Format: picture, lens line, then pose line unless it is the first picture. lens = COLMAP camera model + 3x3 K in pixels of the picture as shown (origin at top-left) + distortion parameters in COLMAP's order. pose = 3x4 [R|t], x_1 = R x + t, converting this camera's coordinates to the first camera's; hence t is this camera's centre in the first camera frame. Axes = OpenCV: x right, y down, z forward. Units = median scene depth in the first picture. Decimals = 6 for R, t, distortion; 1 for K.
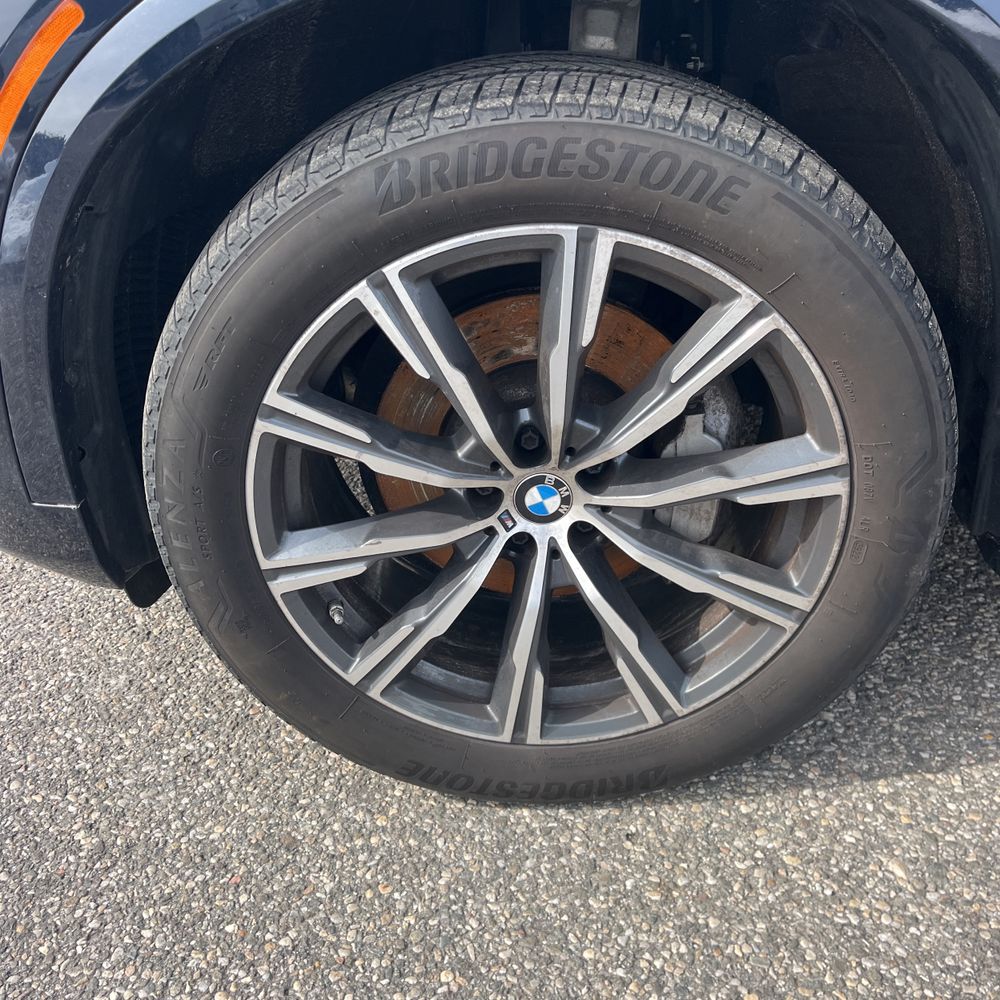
lens RADIAL K [[1003.4, 0, 498.3], [0, 1003.4, 495.7], [0, 0, 1]] dist [0.049243, -0.053051]
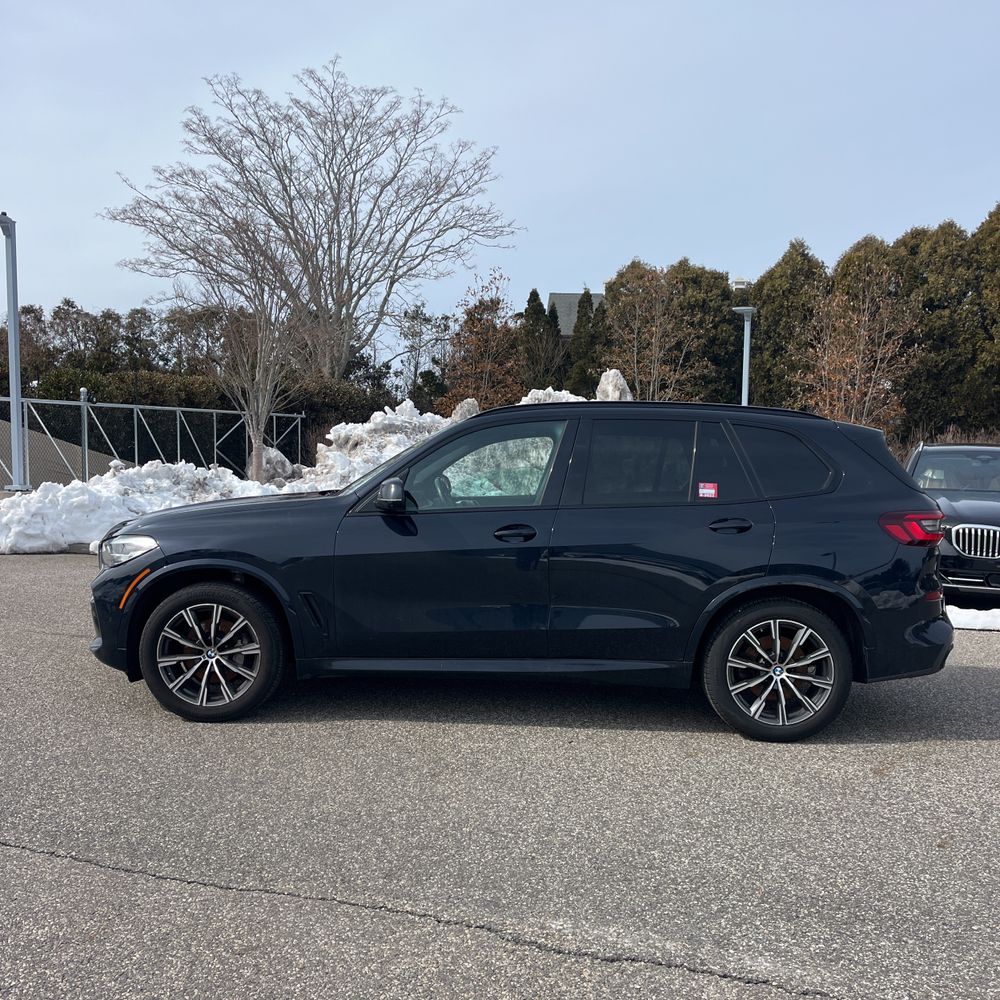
lens RADIAL K [[996.7, 0, 500.0], [0, 996.7, 500.0], [0, 0, 1]] dist [0.090099, -0.148146]
pose [[0.995694, 0.088119, 0.028796, 1.413621], [-0.064798, 0.883675, -0.463594, 1.741802], [-0.066298, 0.459732, 0.885580, -4.467070]]
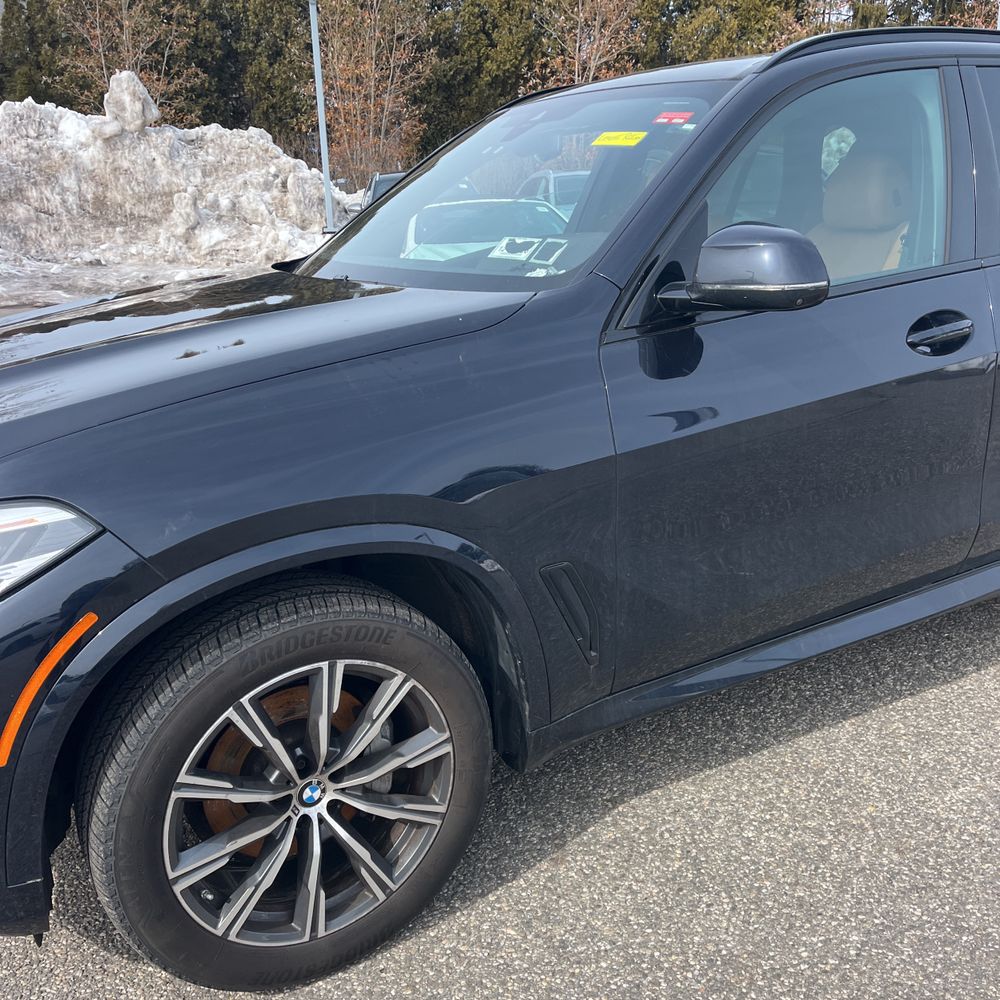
lens RADIAL K [[1003.4, 0, 498.3], [0, 1003.4, 495.7], [0, 0, 1]] dist [0.049243, -0.053051]
pose [[0.838561, -0.120552, 0.531302, -0.610314], [0.251177, 0.950930, -0.180671, -0.099446], [-0.483451, 0.284955, 0.827693, -0.923108]]
